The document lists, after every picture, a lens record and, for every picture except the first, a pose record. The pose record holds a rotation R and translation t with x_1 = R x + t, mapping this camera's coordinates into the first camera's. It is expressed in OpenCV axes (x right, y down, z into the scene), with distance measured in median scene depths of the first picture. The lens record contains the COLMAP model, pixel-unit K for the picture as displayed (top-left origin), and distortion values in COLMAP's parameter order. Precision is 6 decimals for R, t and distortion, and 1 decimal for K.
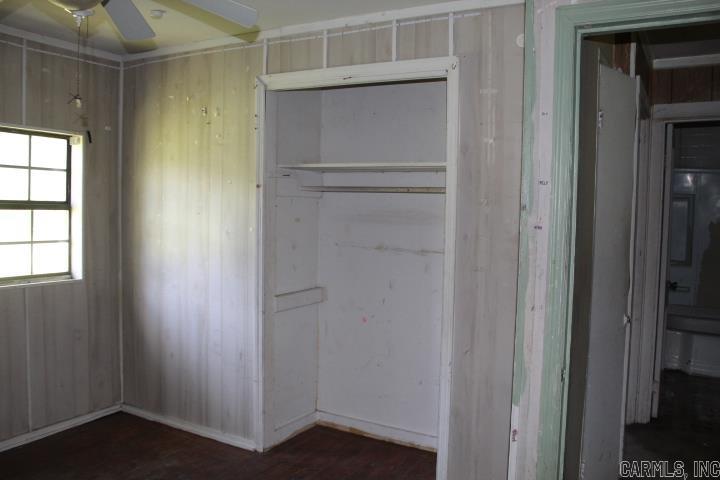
lens RADIAL K [[617.5, 0, 366.4], [0, 617.5, 234.8], [0, 0, 1]] dist [-0.165088, 0.155278]
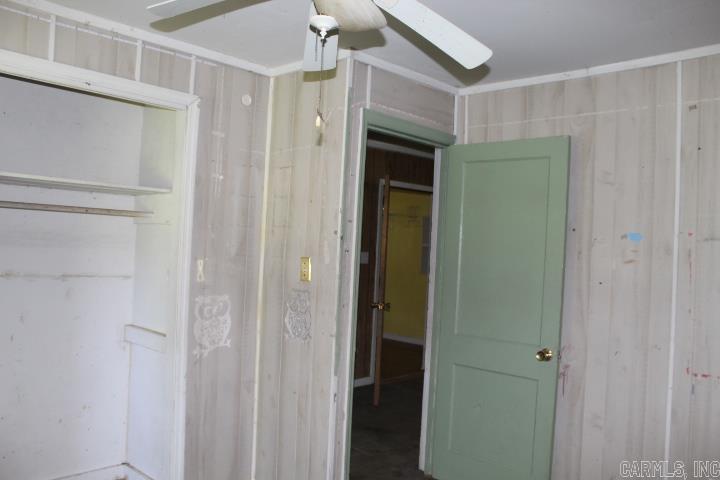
lens RADIAL K [[617.5, 0, 360.8], [0, 617.5, 235.3], [0, 0, 1]] dist [-0.165088, 0.155278]
pose [[0.214638, 0.008767, 0.976654, -0.821663], [0.011439, 0.999869, -0.011489, -0.022236], [-0.976627, 0.013638, 0.214510, 0.448054]]
